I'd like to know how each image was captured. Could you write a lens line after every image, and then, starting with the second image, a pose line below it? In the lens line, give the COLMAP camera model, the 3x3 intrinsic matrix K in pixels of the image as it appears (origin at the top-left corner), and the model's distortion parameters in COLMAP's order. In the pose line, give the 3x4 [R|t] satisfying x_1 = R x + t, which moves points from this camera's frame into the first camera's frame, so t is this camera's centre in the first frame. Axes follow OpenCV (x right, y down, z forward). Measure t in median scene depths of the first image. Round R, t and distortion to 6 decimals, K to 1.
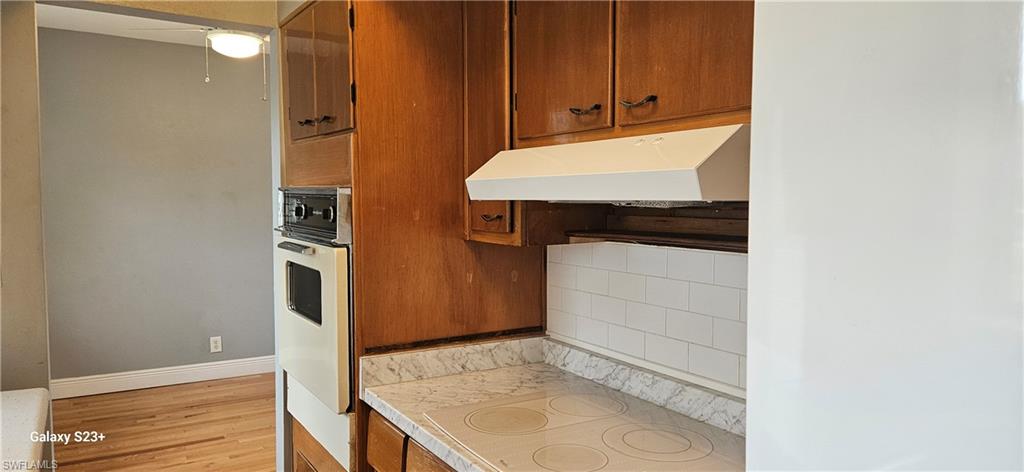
lens RADIAL K [[696.0, 0, 512.1], [0, 696.0, 232.8], [0, 0, 1]] dist [0.056643, -0.011545]
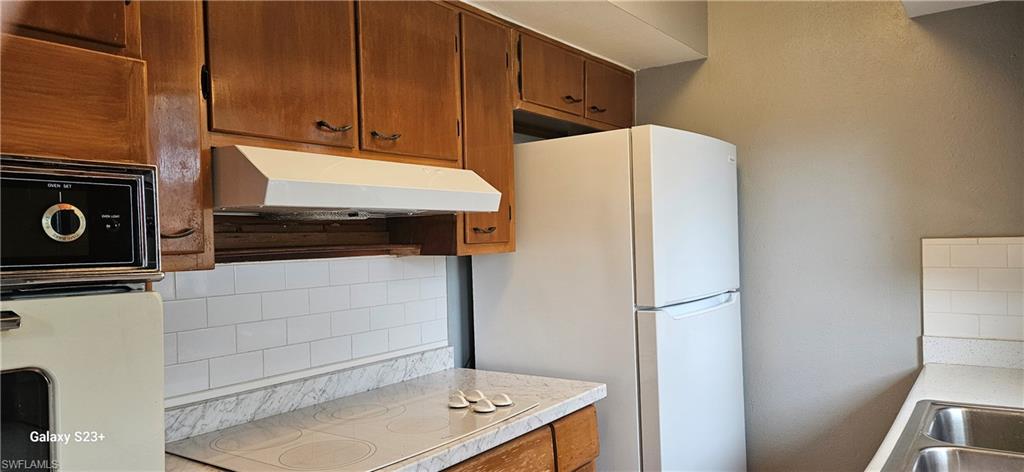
lens RADIAL K [[696.0, 0, 513.4], [0, 696.0, 238.7], [0, 0, 1]] dist [0.056643, -0.011545]
pose [[-0.393144, 0.010445, 0.919418, -0.389135], [0.077424, 0.996760, 0.021782, -0.002674], [-0.916211, 0.079748, -0.392679, 0.464363]]
